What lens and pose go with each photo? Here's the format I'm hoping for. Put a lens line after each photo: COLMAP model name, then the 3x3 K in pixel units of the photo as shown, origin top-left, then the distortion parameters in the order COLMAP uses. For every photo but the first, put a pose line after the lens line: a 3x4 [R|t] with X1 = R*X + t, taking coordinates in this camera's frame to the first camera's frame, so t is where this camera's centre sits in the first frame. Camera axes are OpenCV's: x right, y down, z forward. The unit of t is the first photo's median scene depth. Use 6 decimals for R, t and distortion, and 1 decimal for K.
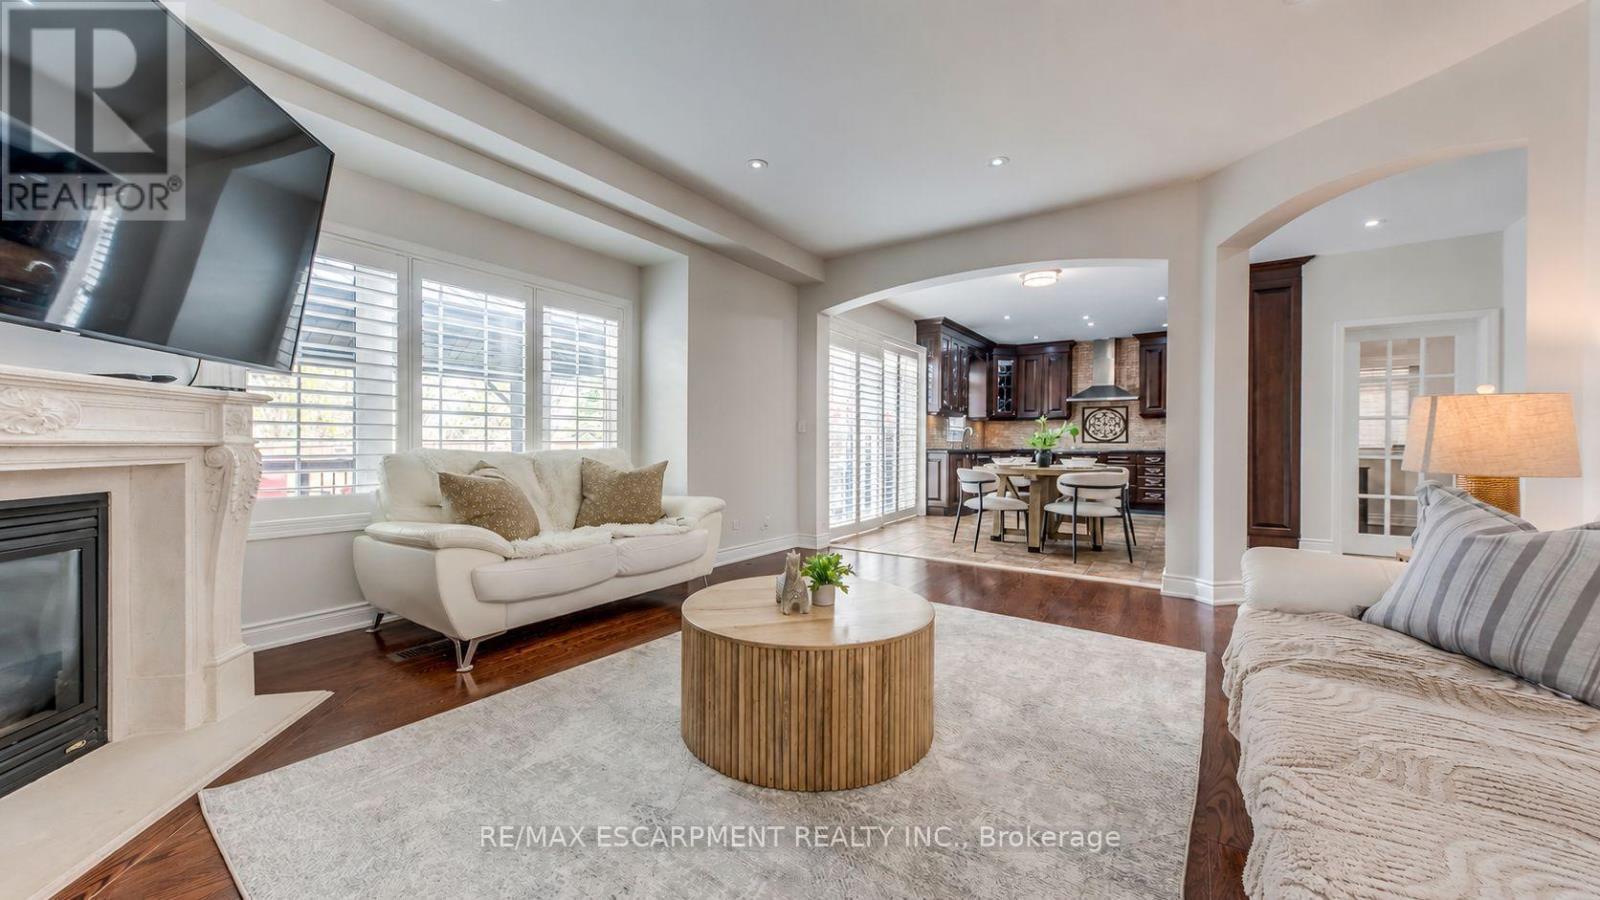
lens RADIAL K [[553.2, 0, 799.2], [0, 553.2, 447.9], [0, 0, 1]] dist [0.010970, -0.000164]
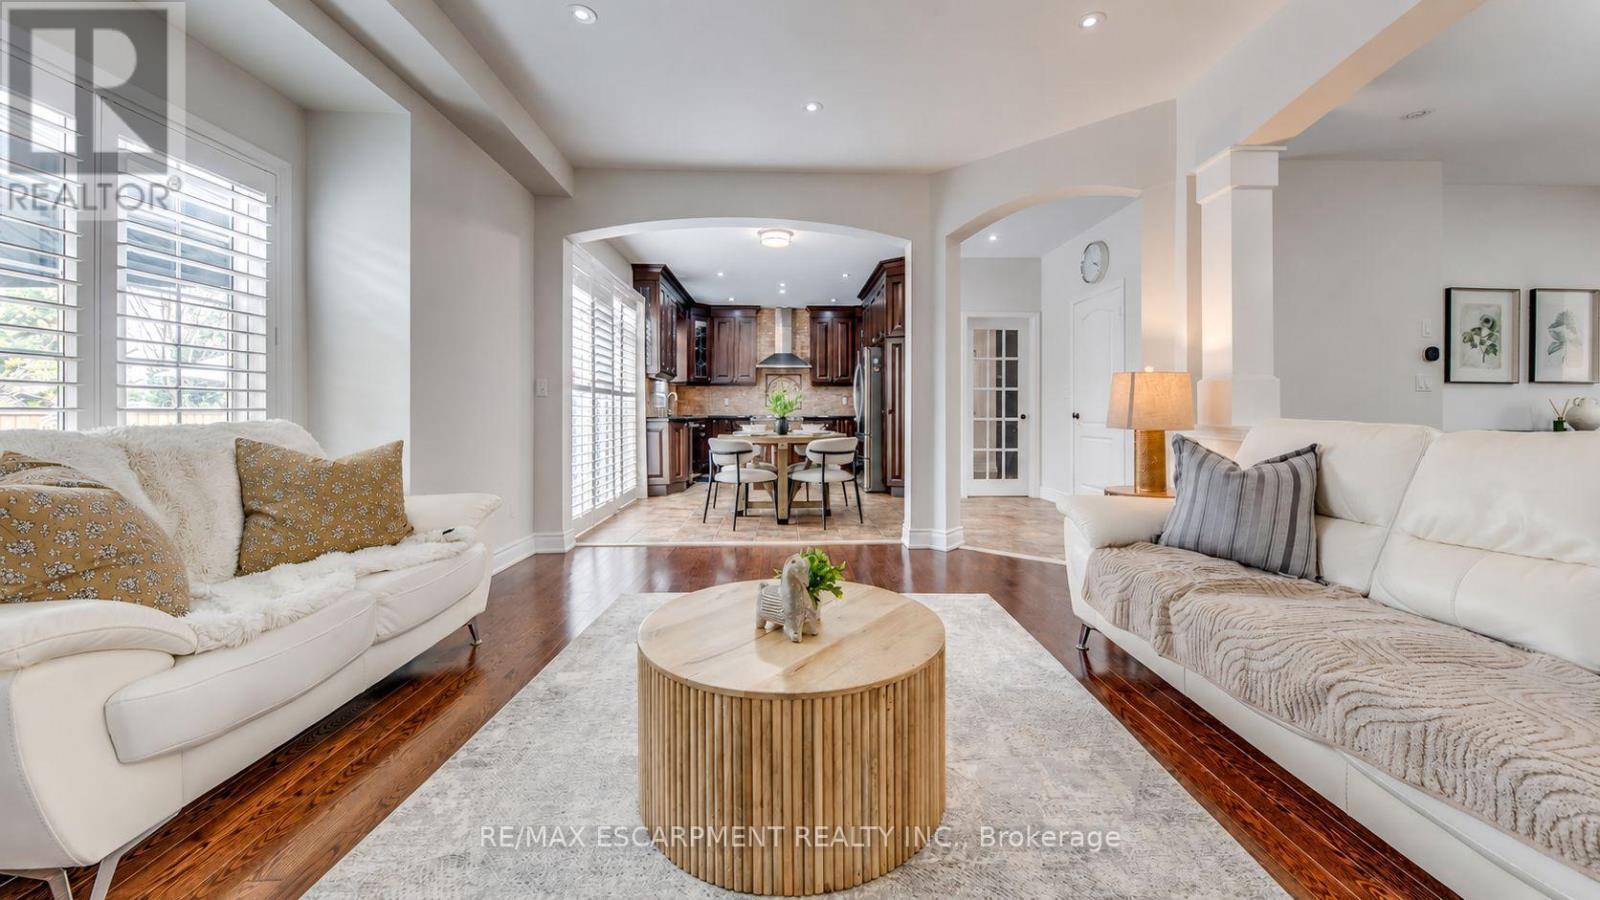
lens RADIAL K [[618.5, 0, 804.8], [0, 618.5, 412.7], [0, 0, 1]] dist [0.003107, -0.000087]
pose [[0.808859, -0.006937, 0.587961, -0.163004], [0.010561, 0.999940, -0.002732, 0.000213], [-0.587907, 0.008419, 0.808885, 0.108875]]
